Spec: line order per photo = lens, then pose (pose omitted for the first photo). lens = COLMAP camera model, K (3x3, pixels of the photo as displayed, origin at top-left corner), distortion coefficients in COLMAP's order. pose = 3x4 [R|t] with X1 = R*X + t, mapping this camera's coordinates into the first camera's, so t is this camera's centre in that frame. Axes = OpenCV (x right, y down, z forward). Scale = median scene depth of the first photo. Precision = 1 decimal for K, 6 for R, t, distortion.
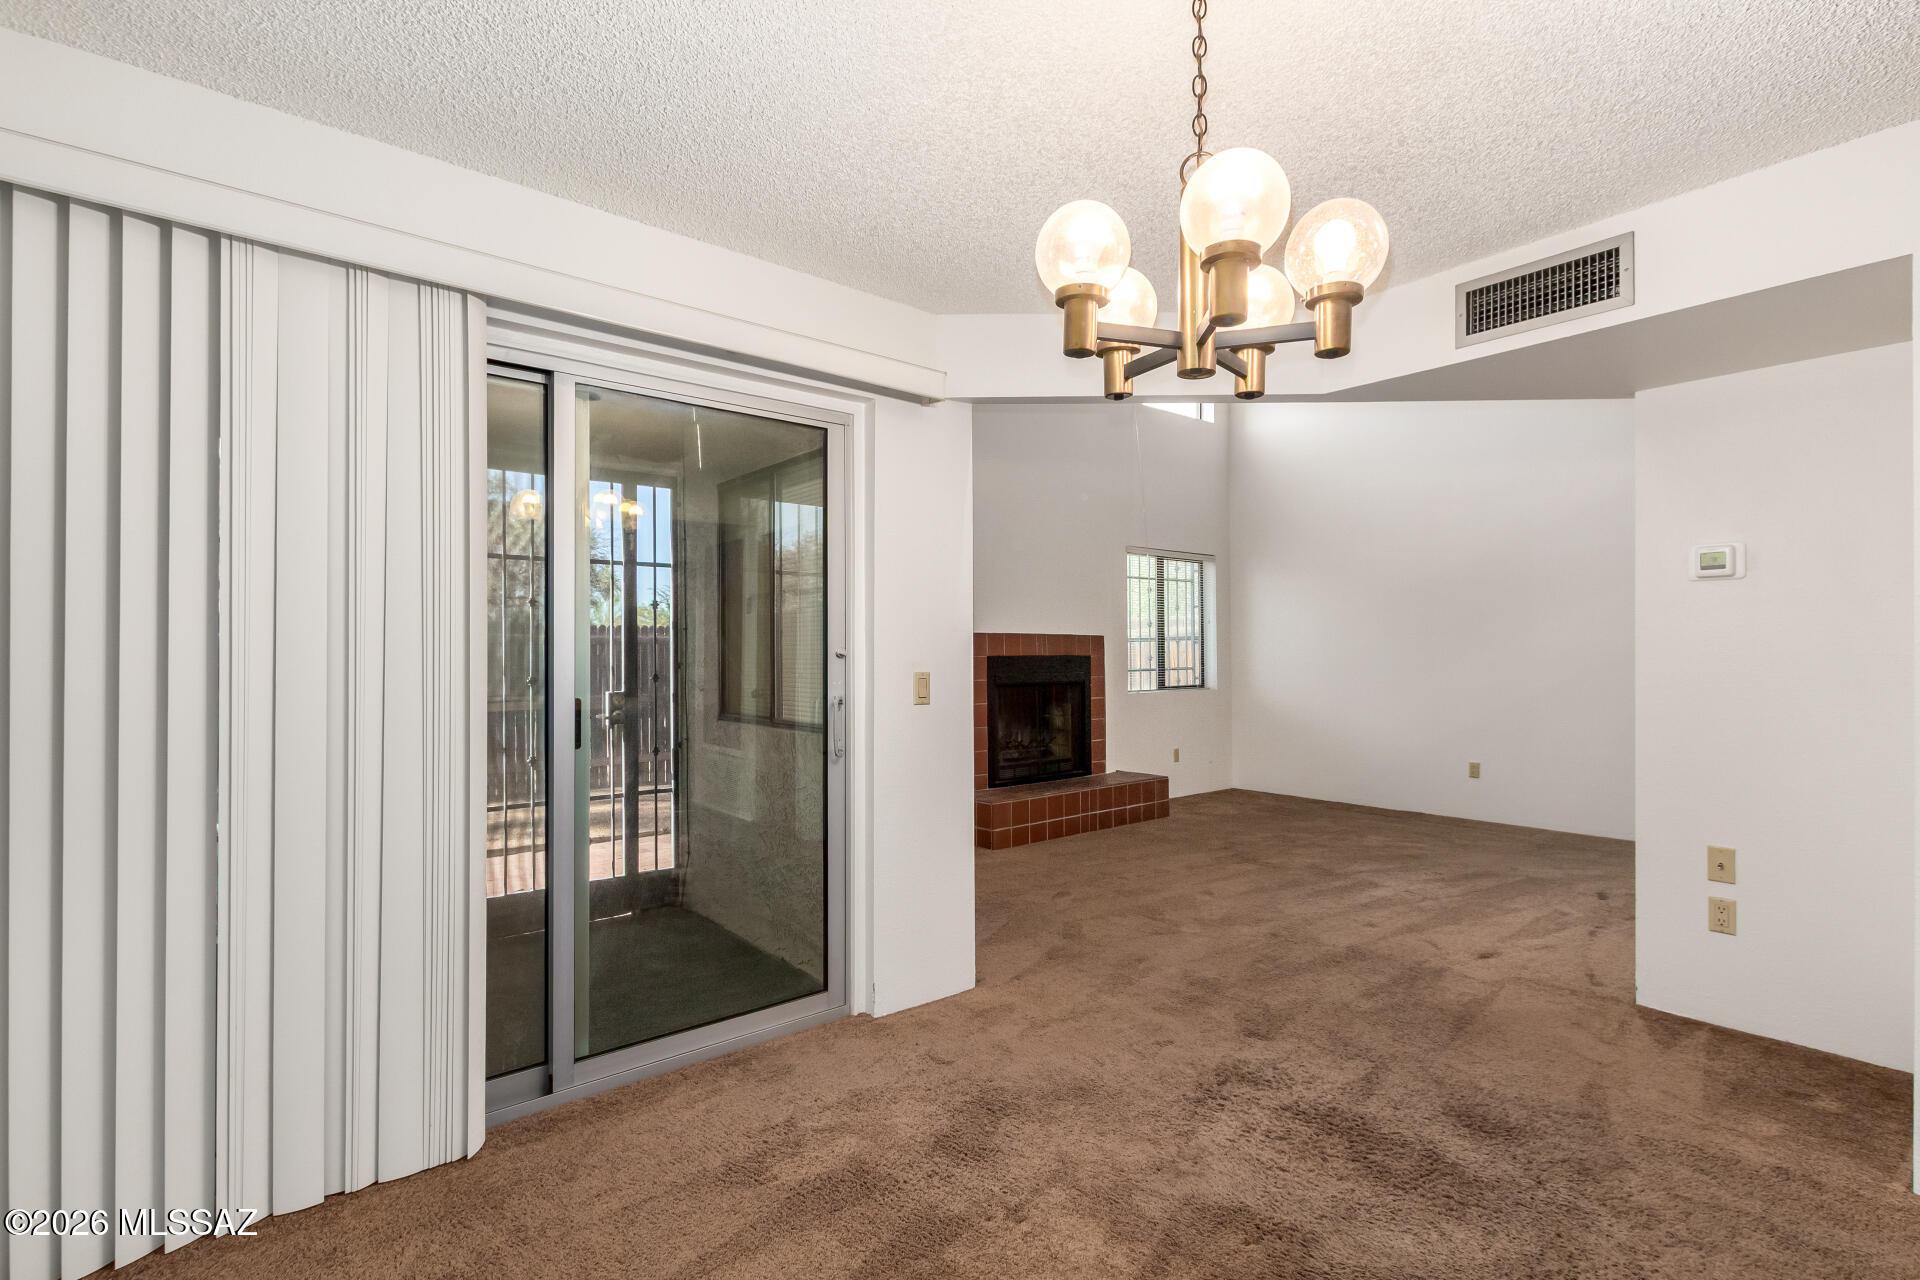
lens RADIAL K [[892.0, 0, 963.6], [0, 892.0, 643.0], [0, 0, 1]] dist [0.000102, -0.000106]
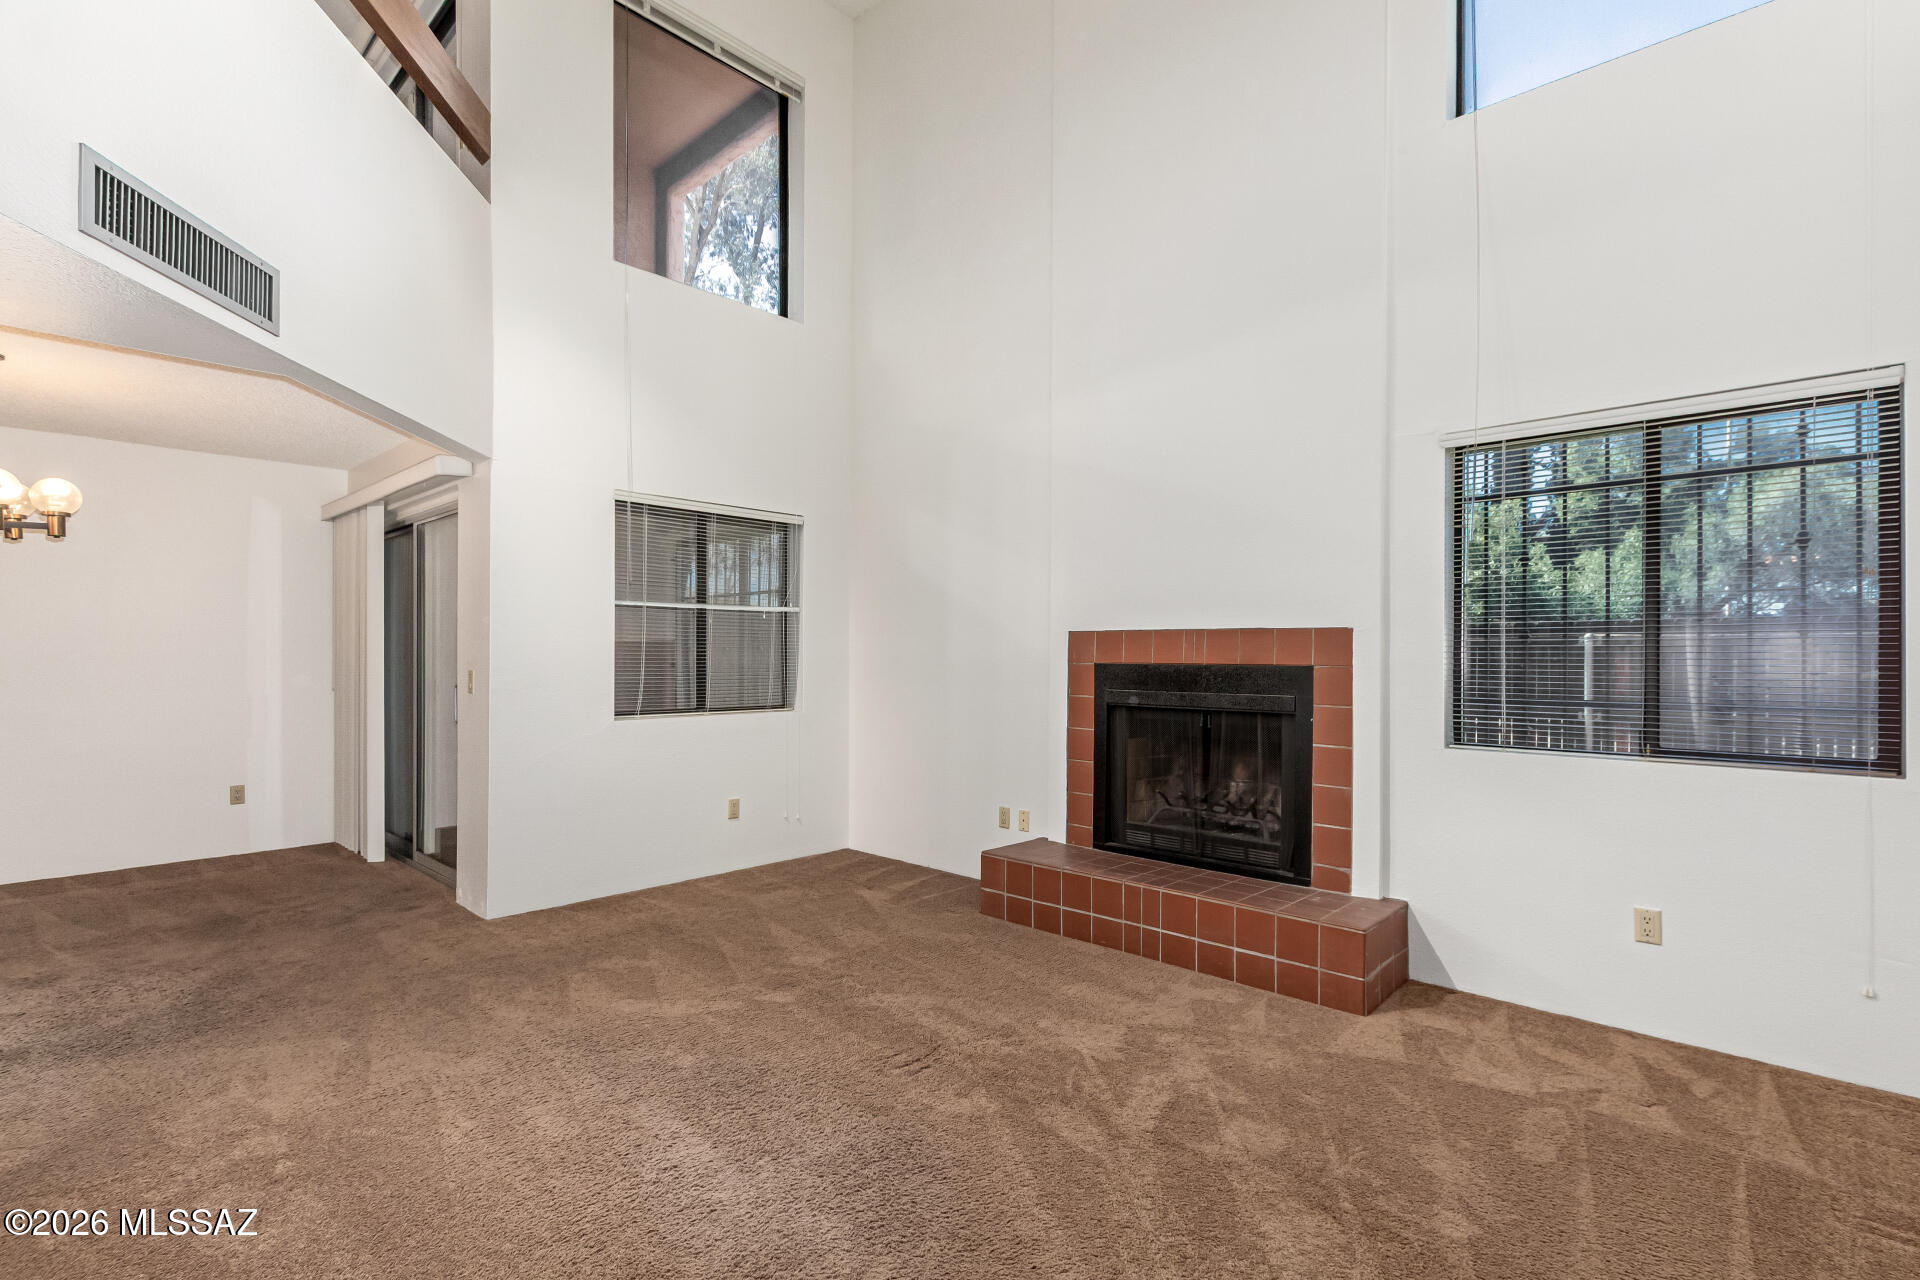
lens RADIAL K [[892.0, 0, 963.6], [0, 892.0, 643.0], [0, 0, 1]] dist [0.000102, -0.000106]
pose [[0.124800, -0.011087, -0.992120, 0.654415], [0.006256, 0.999926, -0.010388, 0.004731], [0.992162, -0.004910, 0.124860, 0.726573]]
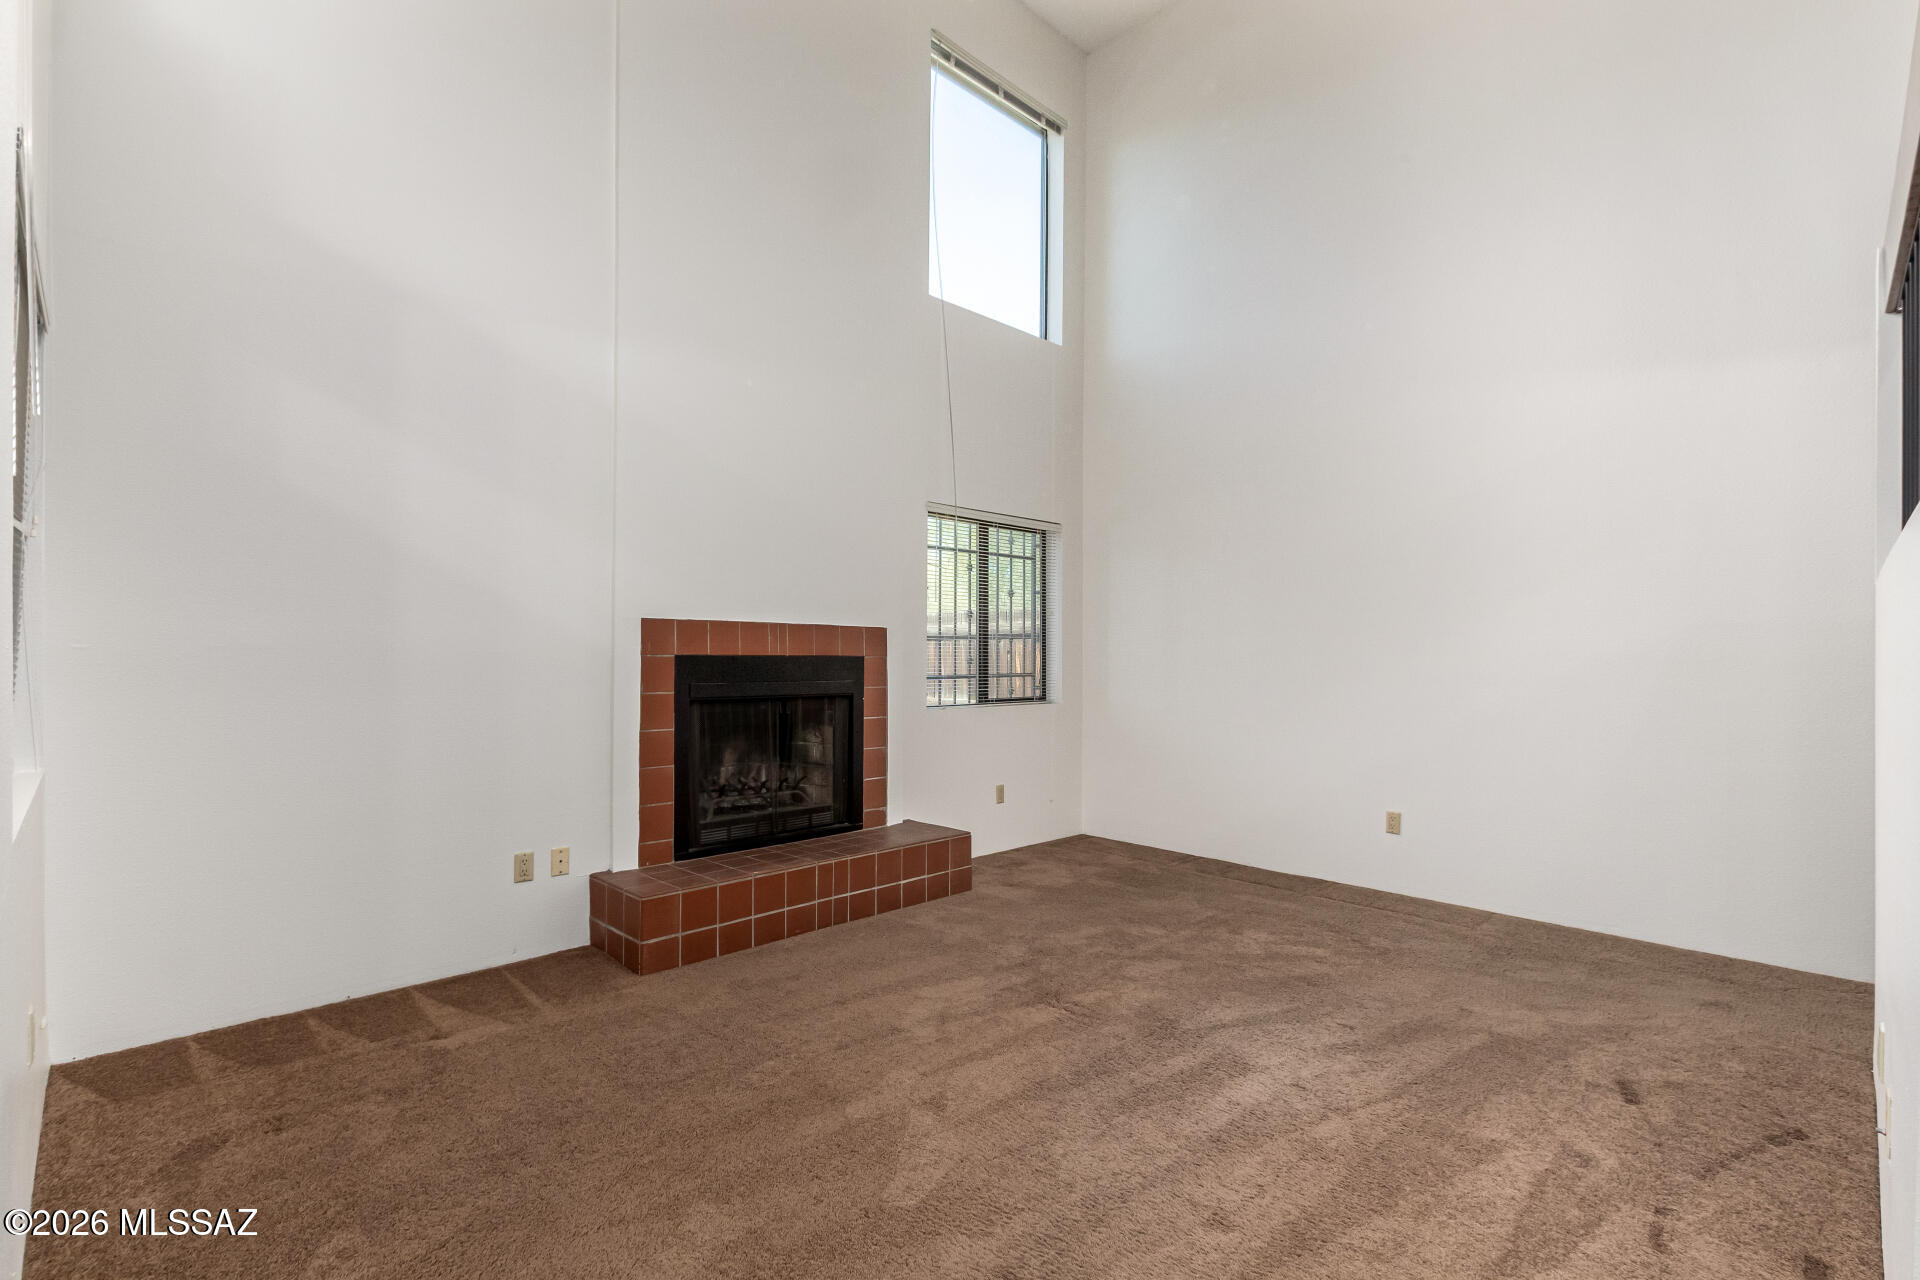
lens RADIAL K [[875.6, 0, 964.2], [0, 875.6, 650.6], [0, 0, 1]] dist [-0.000072, -0.000073]
pose [[0.996215, 0.012381, 0.086037, 0.161799], [-0.013131, 0.999881, 0.008153, 0.003244], [-0.085926, -0.009252, 0.996259, 0.320253]]
